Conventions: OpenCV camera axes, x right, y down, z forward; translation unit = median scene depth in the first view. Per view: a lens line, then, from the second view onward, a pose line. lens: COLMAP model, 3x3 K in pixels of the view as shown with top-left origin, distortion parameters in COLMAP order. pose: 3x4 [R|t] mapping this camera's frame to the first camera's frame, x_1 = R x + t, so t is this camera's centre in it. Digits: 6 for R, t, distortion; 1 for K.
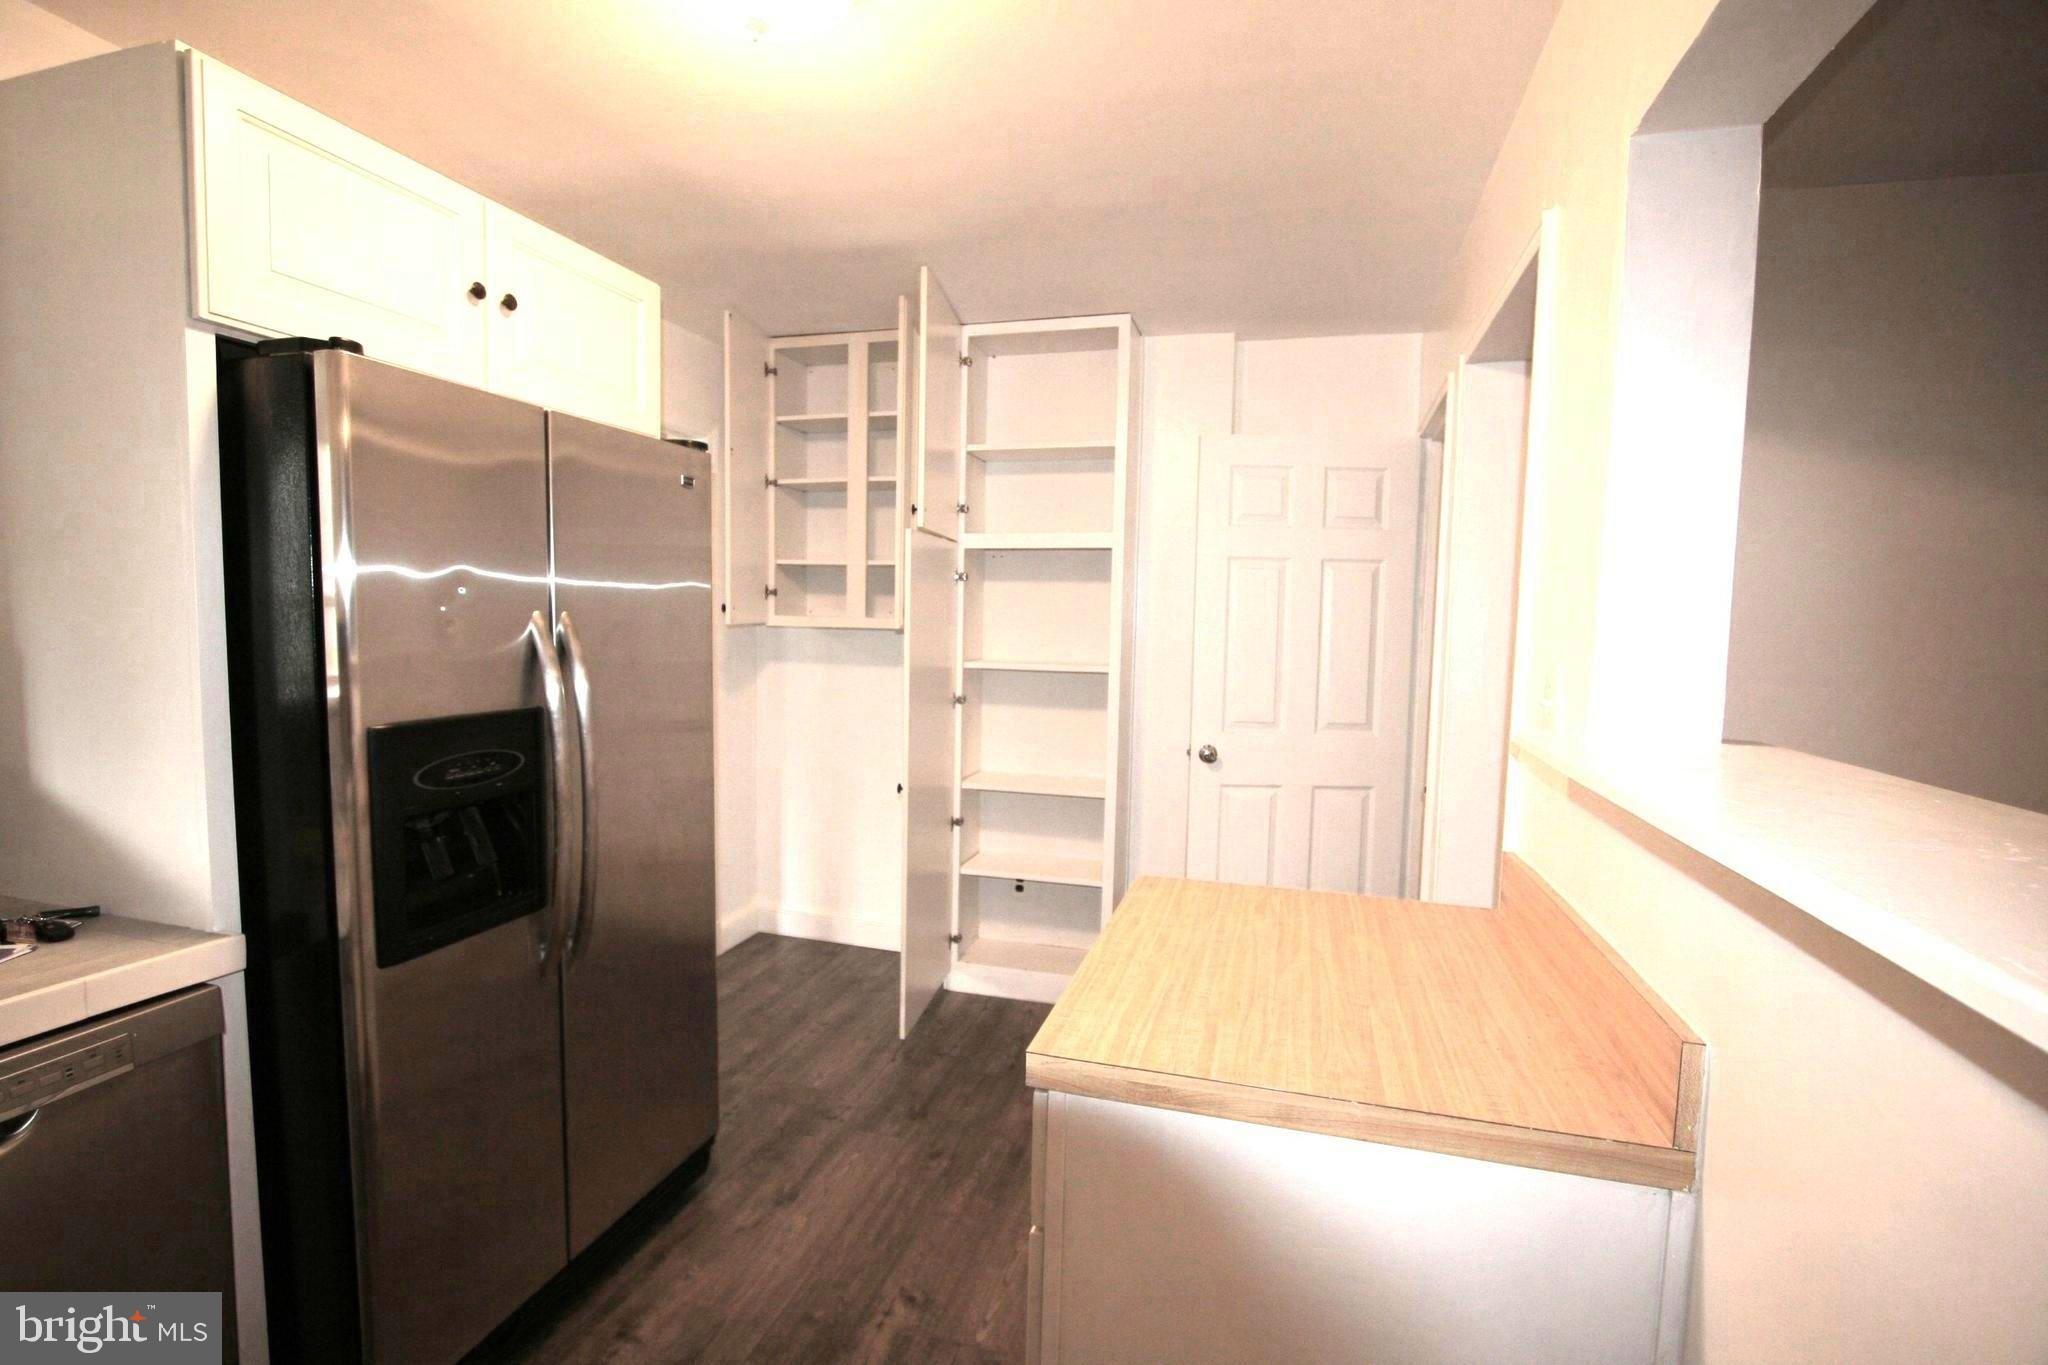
lens RADIAL K [[959.8, 0, 1021.4], [0, 959.8, 683.6], [0, 0, 1]] dist [-0.008912, 0.000950]
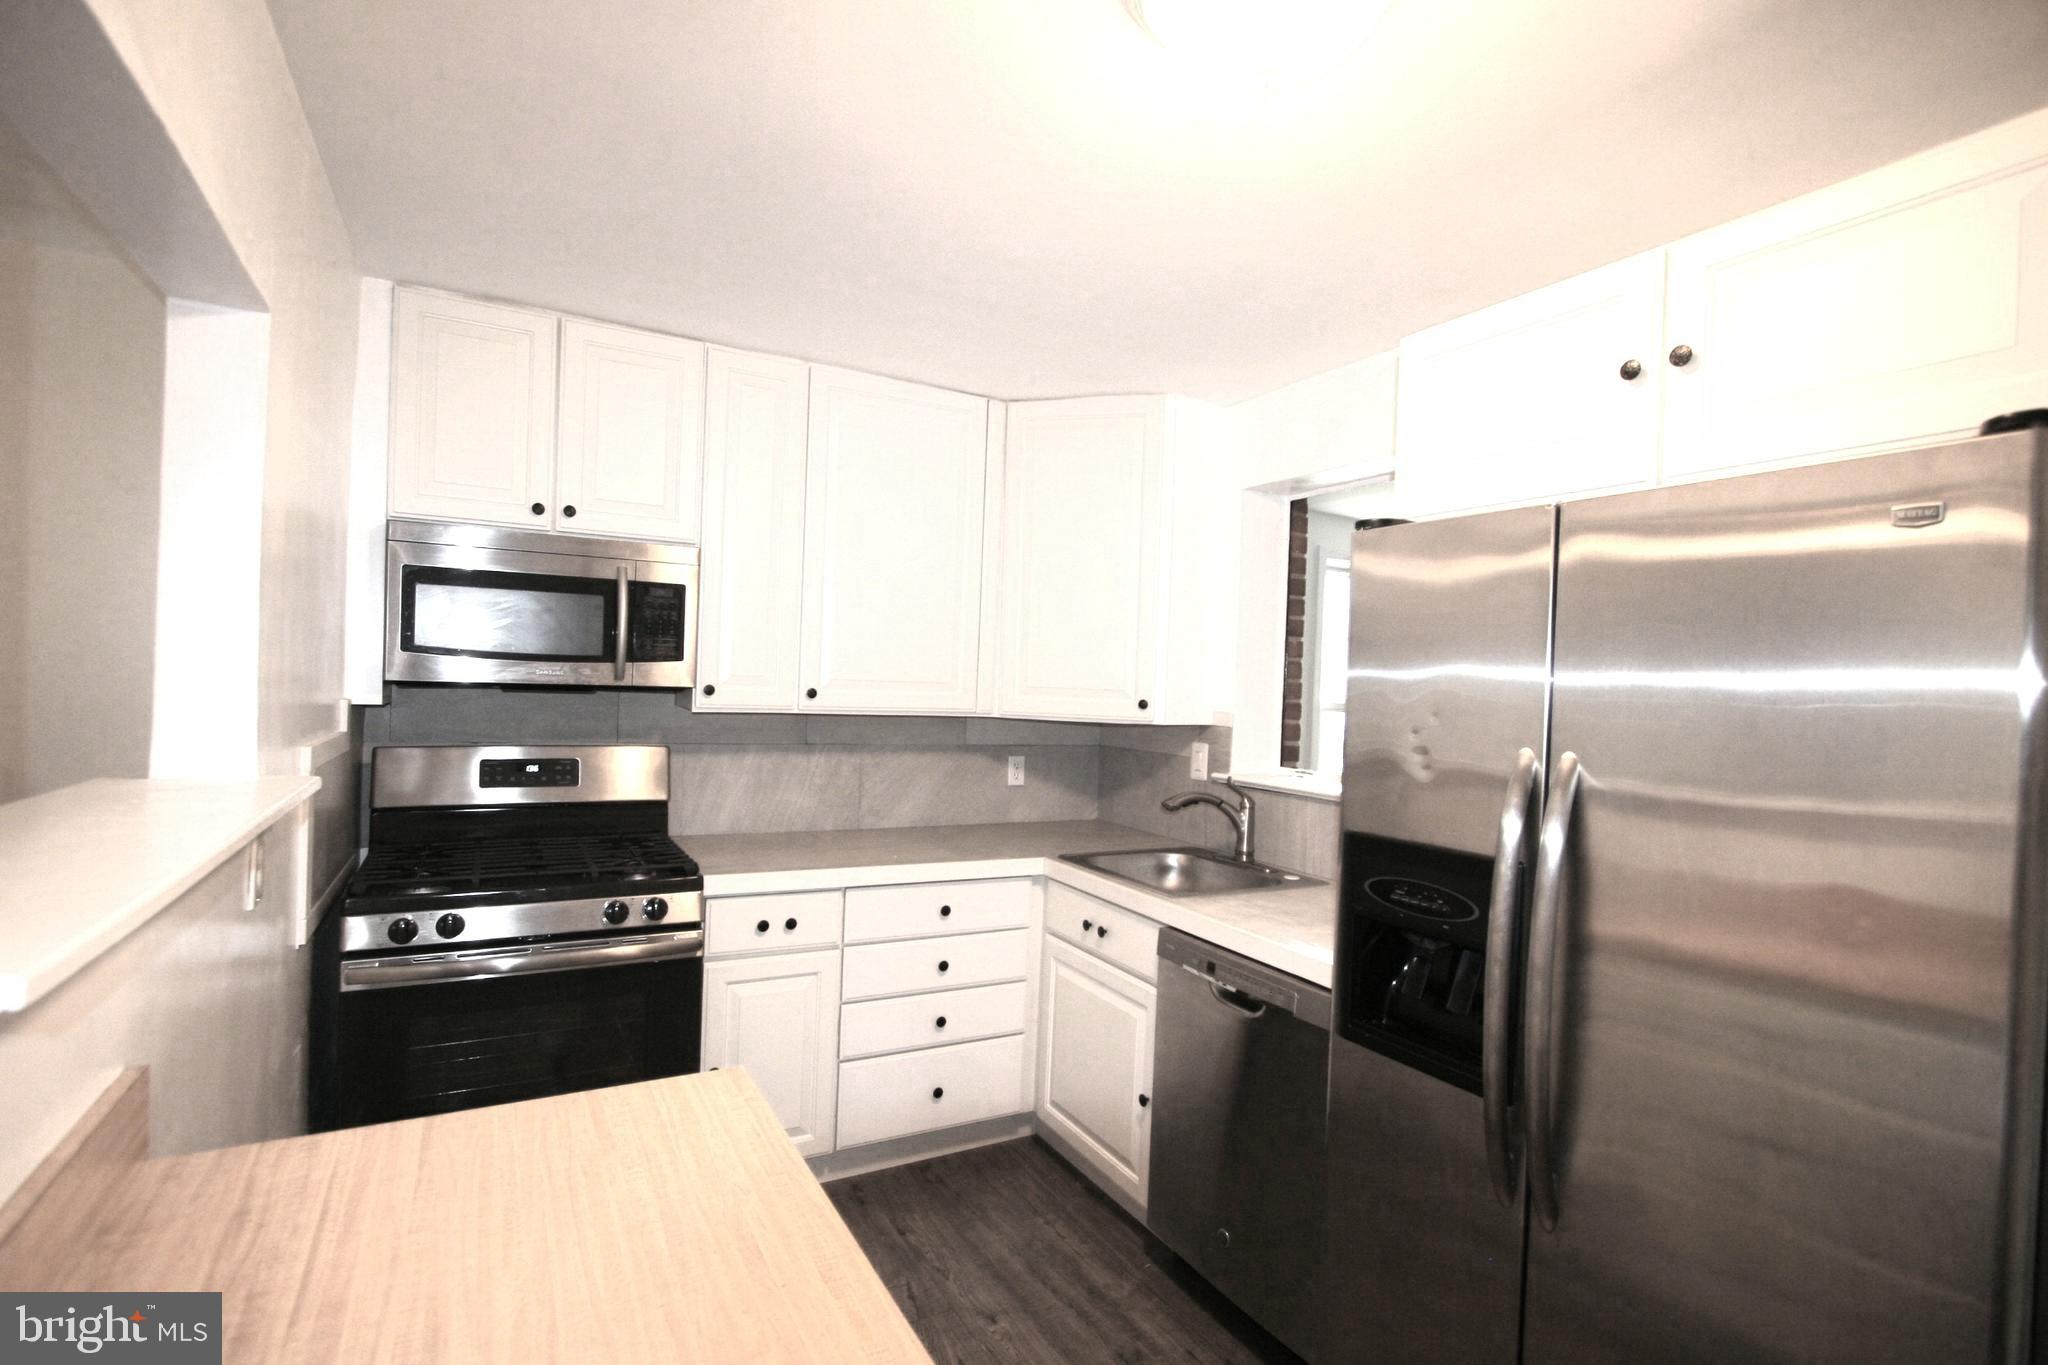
lens RADIAL K [[959.8, 0, 1015.5], [0, 959.8, 693.7], [0, 0, 1]] dist [-0.008912, 0.000950]
pose [[-0.705365, -0.039051, -0.707768, 0.344794], [-0.103072, 0.993520, 0.047904, -0.100271], [0.701311, 0.106741, -0.704819, 1.092536]]
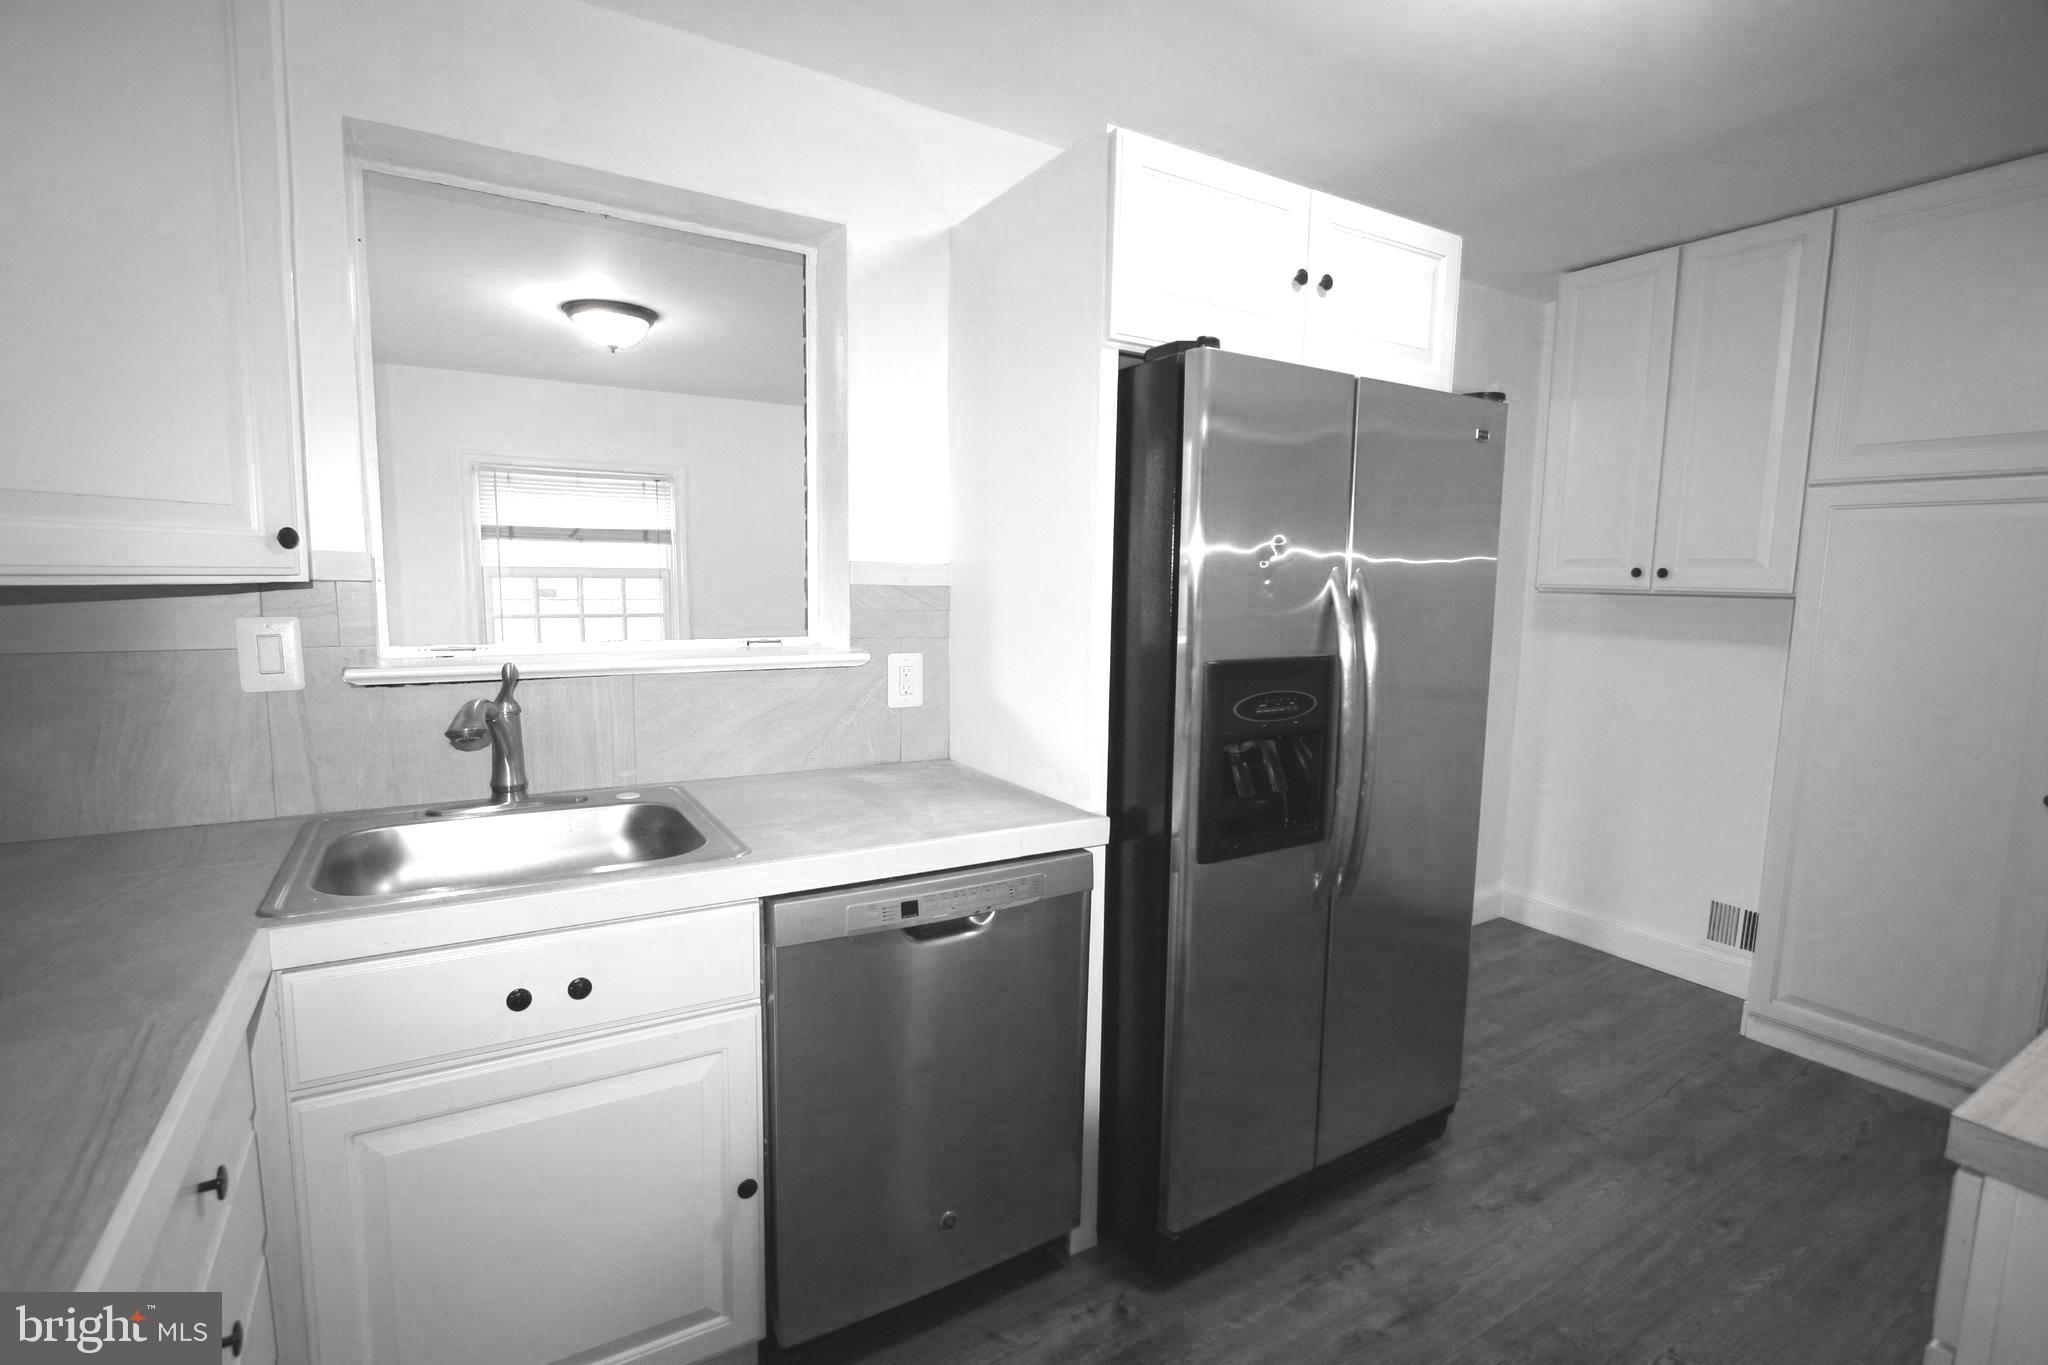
lens RADIAL K [[961.8, 0, 1023.8], [0, 961.8, 686.2], [0, 0, 1]] dist [-0.009784, 0.000498]
pose [[0.745643, 0.070694, -0.662586, -0.035282], [-0.049644, 0.997486, 0.050559, 0.018089], [0.664494, -0.004806, 0.747278, -0.038145]]
